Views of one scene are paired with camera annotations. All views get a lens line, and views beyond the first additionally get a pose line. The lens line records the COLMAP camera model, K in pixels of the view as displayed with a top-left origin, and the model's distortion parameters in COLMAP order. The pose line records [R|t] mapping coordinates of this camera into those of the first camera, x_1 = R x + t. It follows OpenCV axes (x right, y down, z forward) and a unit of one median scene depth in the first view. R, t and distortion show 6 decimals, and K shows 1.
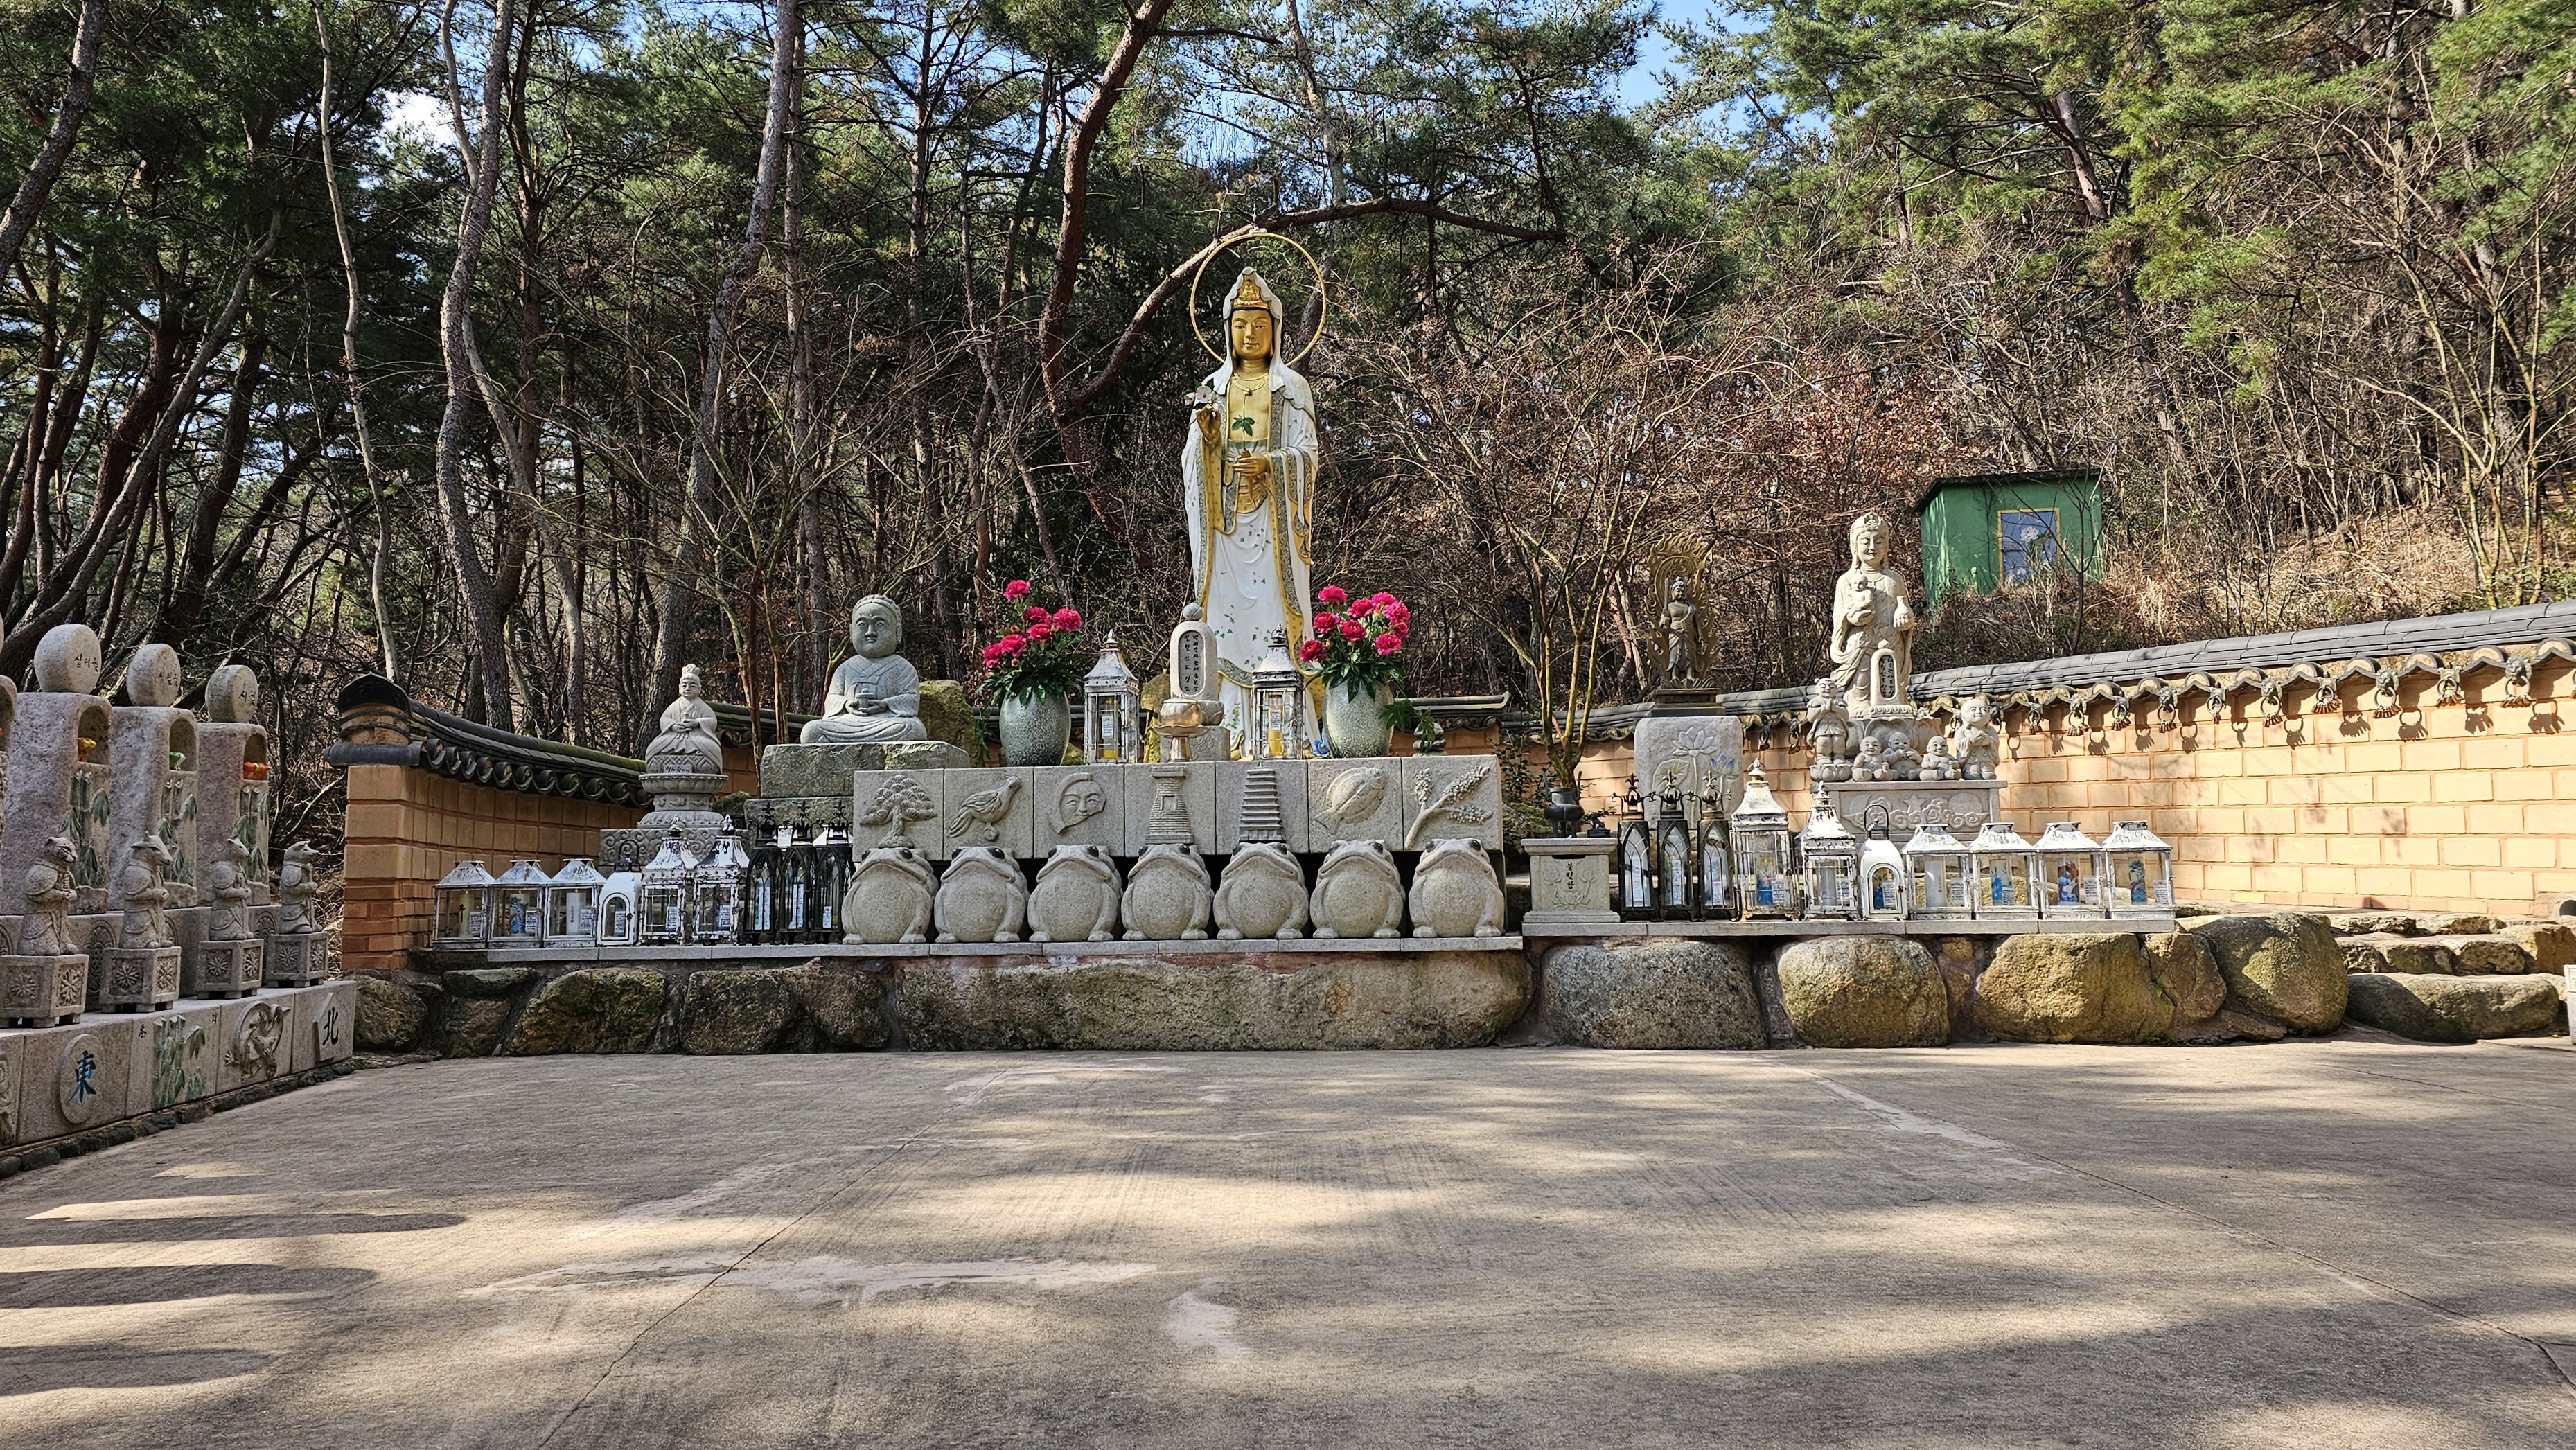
lens RADIAL K [[1621.8, 0, 1289.0], [0, 1621.8, 695.2], [0, 0, 1]] dist [0.043117, -0.048537]
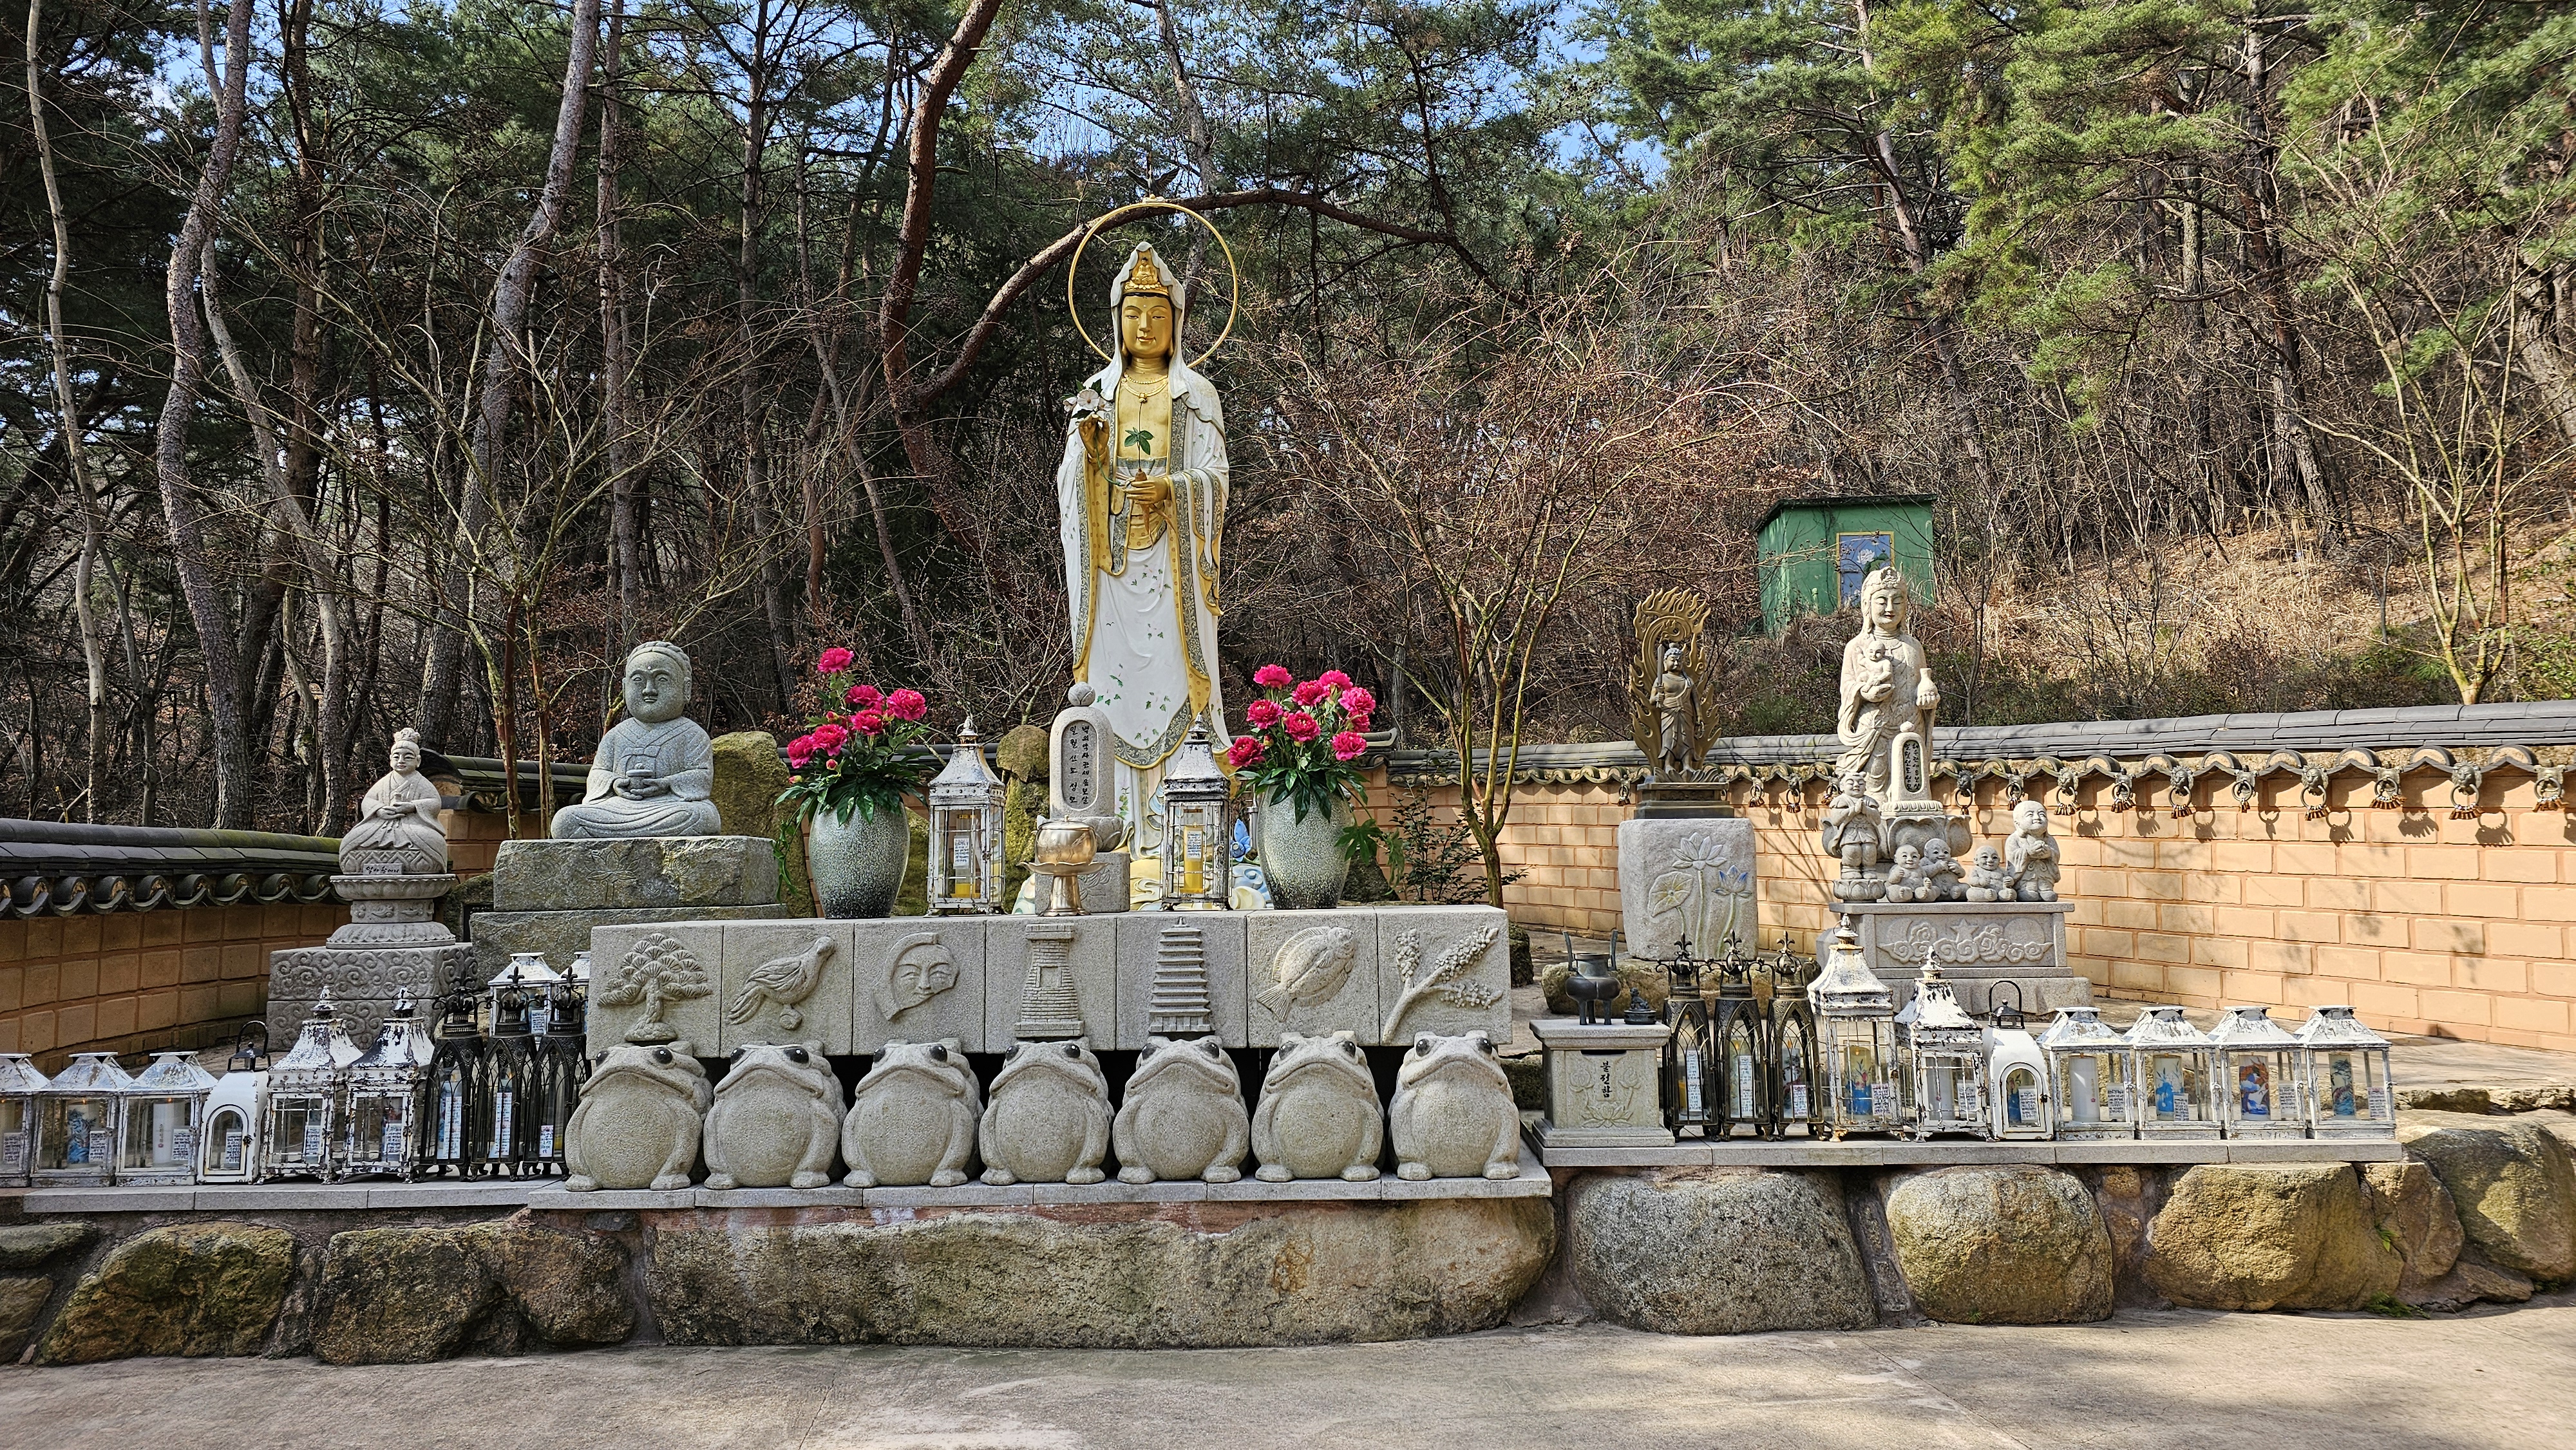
lens RADIAL K [[1621.7, 0, 1289.0], [0, 1621.7, 695.2], [0, 0, 1]] dist [0.043117, -0.048537]
pose [[0.995292, 0.014360, 0.095855, -0.028538], [-0.014101, 0.999895, -0.003377, -0.039881], [-0.095893, 0.002010, 0.995390, 0.203059]]
